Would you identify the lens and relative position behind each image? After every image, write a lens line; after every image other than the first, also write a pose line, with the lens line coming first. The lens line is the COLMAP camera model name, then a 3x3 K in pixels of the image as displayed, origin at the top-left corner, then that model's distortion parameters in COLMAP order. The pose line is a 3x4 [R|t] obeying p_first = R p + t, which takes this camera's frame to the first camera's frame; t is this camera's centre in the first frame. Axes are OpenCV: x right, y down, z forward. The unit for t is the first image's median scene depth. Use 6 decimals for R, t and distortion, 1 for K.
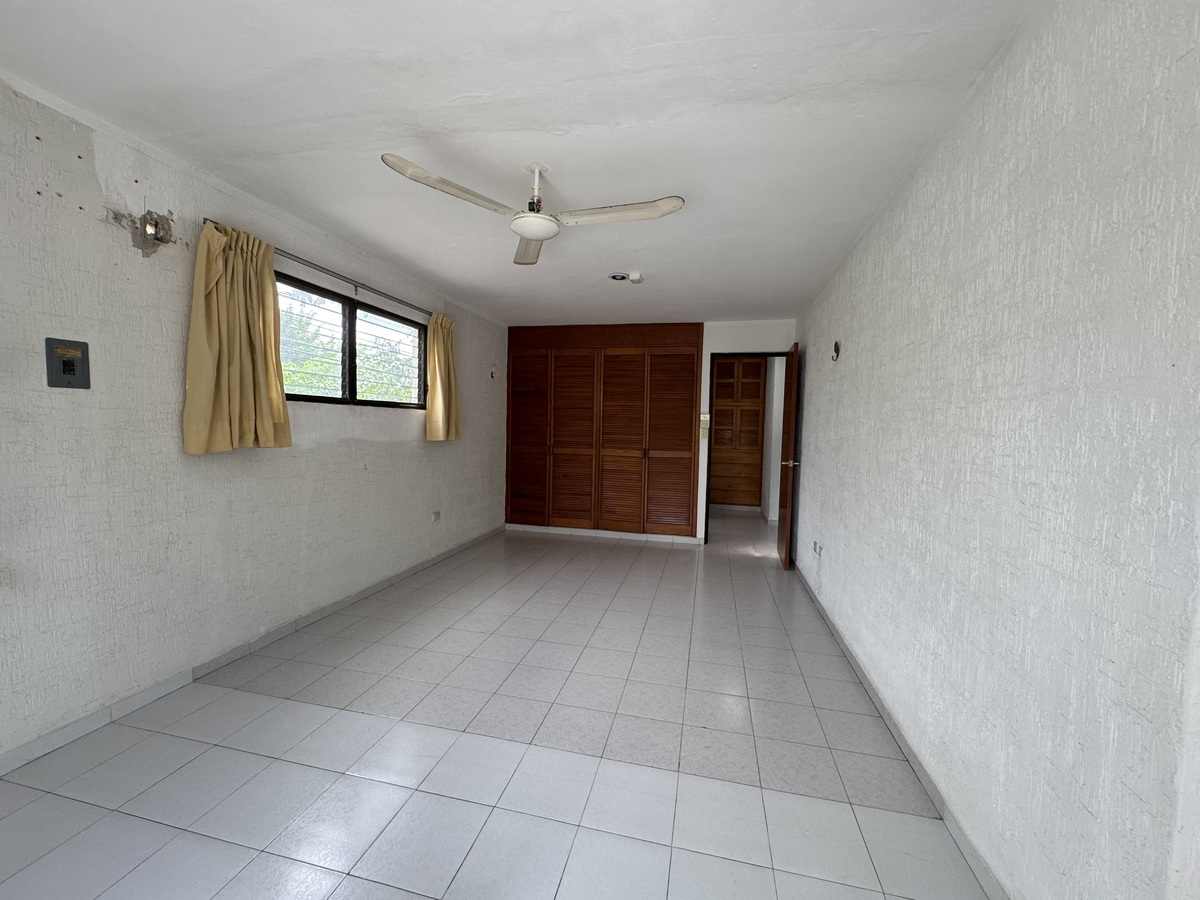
lens RADIAL K [[477.6, 0, 600.0], [0, 477.6, 450.0], [0, 0, 1]] dist [-0.001895, -0.000109]
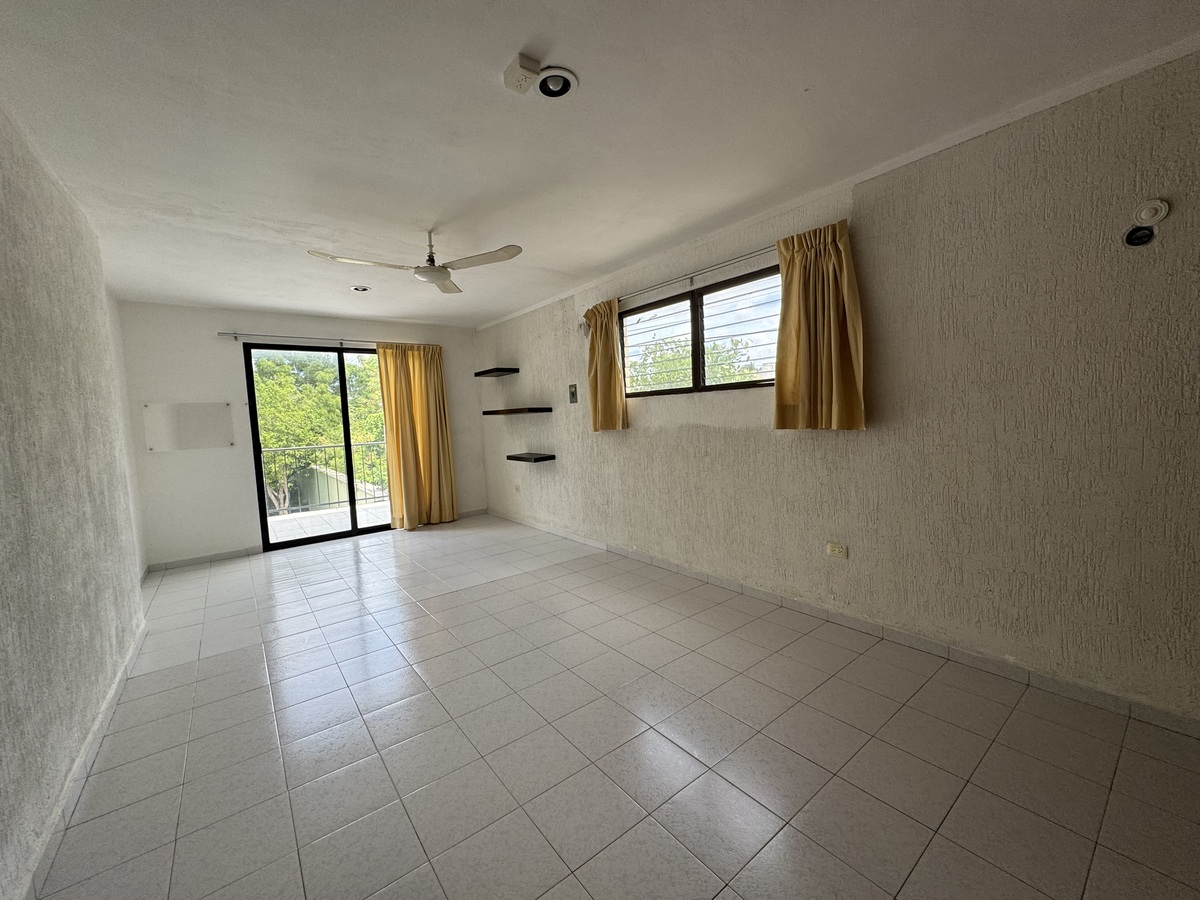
lens RADIAL K [[477.6, 0, 600.0], [0, 477.6, 450.0], [0, 0, 1]] dist [-0.001895, -0.000109]
pose [[-0.630127, 0.060610, -0.774123, 0.447046], [-0.010643, 0.996181, 0.086659, -0.058742], [0.776419, 0.062845, -0.627075, 1.549041]]
